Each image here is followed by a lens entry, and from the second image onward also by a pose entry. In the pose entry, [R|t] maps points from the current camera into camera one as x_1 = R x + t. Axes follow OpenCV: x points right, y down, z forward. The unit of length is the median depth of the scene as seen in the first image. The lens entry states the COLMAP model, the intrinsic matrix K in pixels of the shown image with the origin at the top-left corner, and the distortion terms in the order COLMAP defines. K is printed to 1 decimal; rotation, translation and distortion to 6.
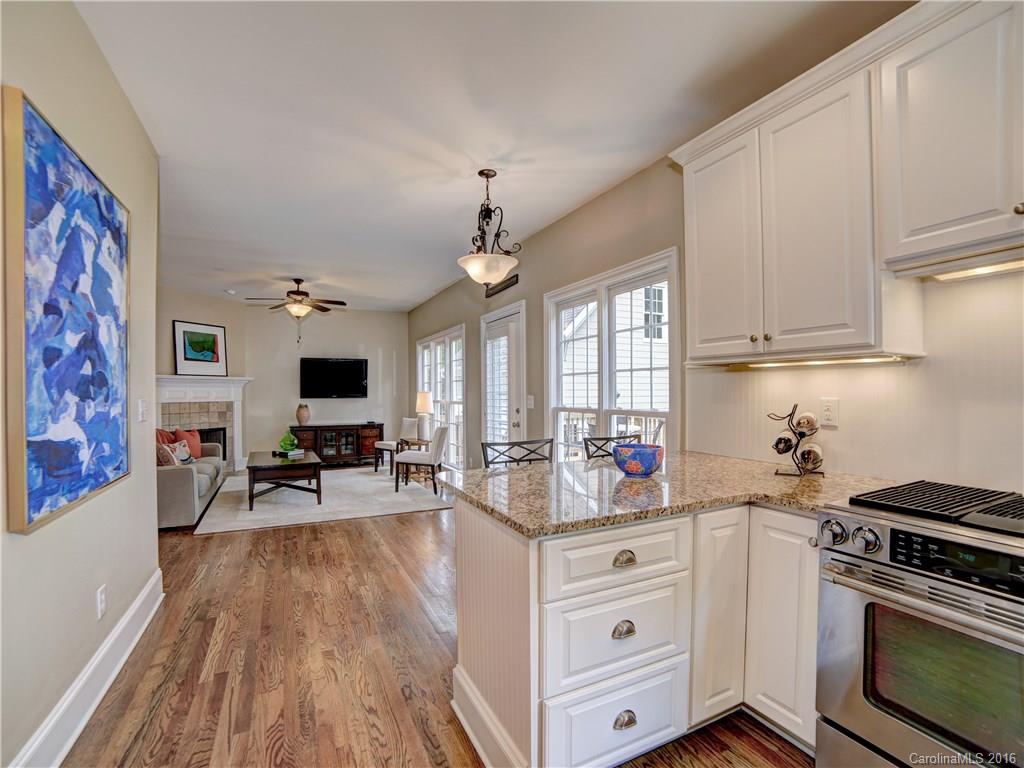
lens RADIAL K [[467.2, 0, 509.8], [0, 467.2, 391.8], [0, 0, 1]] dist [-0.079474, 0.051651]
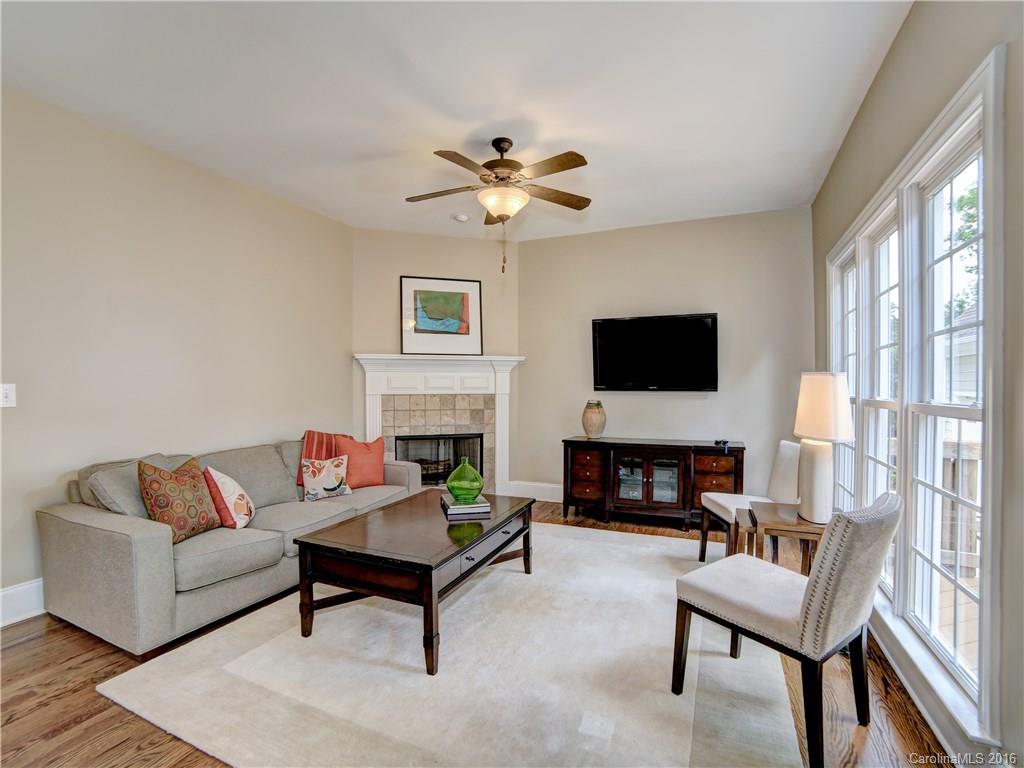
lens RADIAL K [[467.2, 0, 509.8], [0, 467.2, 391.8], [0, 0, 1]] dist [-0.079474, 0.051651]
pose [[0.633591, 0.010411, -0.773598, -0.073185], [-0.005514, 0.999945, 0.008942, 0.011545], [0.773649, -0.001400, 0.633613, 0.605538]]
